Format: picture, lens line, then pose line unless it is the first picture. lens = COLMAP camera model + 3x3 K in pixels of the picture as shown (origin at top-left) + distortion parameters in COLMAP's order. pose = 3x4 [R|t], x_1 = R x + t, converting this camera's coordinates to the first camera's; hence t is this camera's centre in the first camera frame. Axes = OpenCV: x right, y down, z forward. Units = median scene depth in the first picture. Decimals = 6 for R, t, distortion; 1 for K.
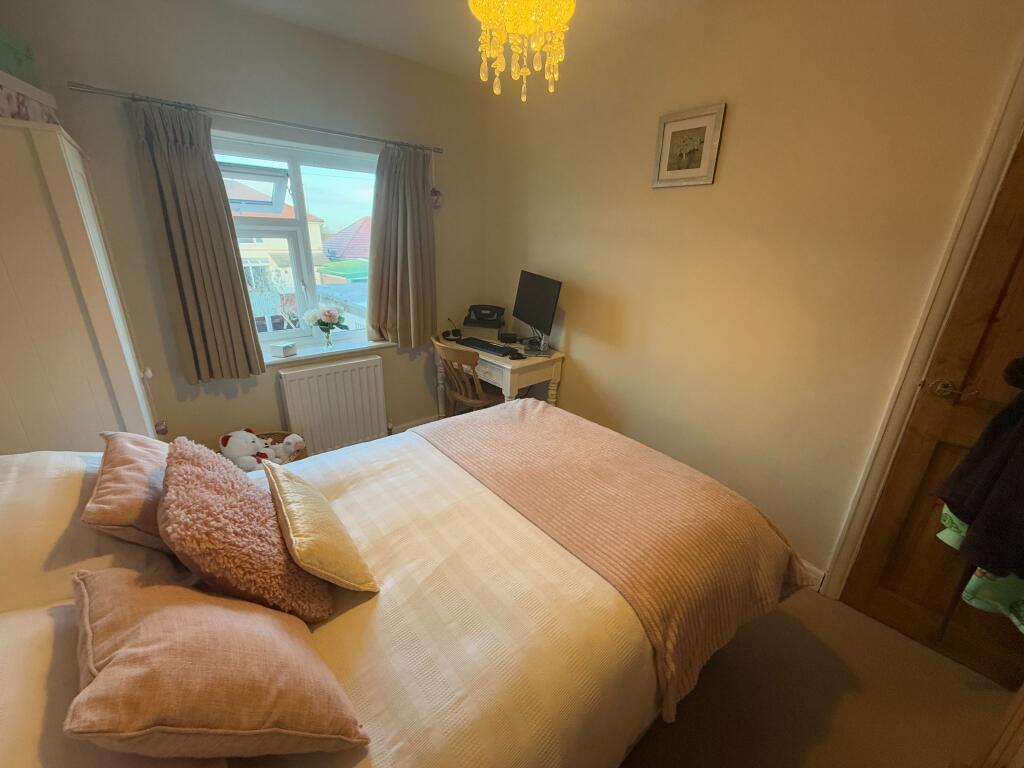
lens RADIAL K [[407.0, 0, 507.6], [0, 407.0, 383.8], [0, 0, 1]] dist [-0.000876, 0.000211]
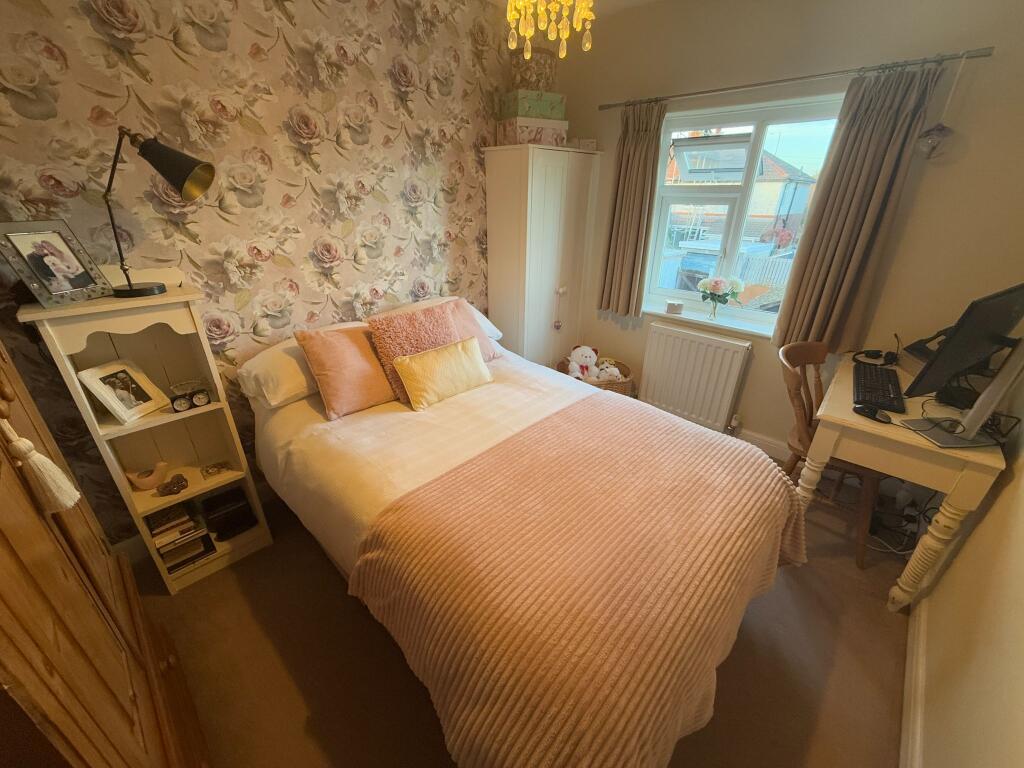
lens RADIAL K [[407.0, 0, 507.6], [0, 407.0, 383.8], [0, 0, 1]] dist [-0.000876, 0.000211]
pose [[0.103056, 0.406090, -0.908003, 0.526776], [-0.337318, 0.873038, 0.352168, -0.143549], [0.935733, 0.269993, 0.226953, 0.384845]]
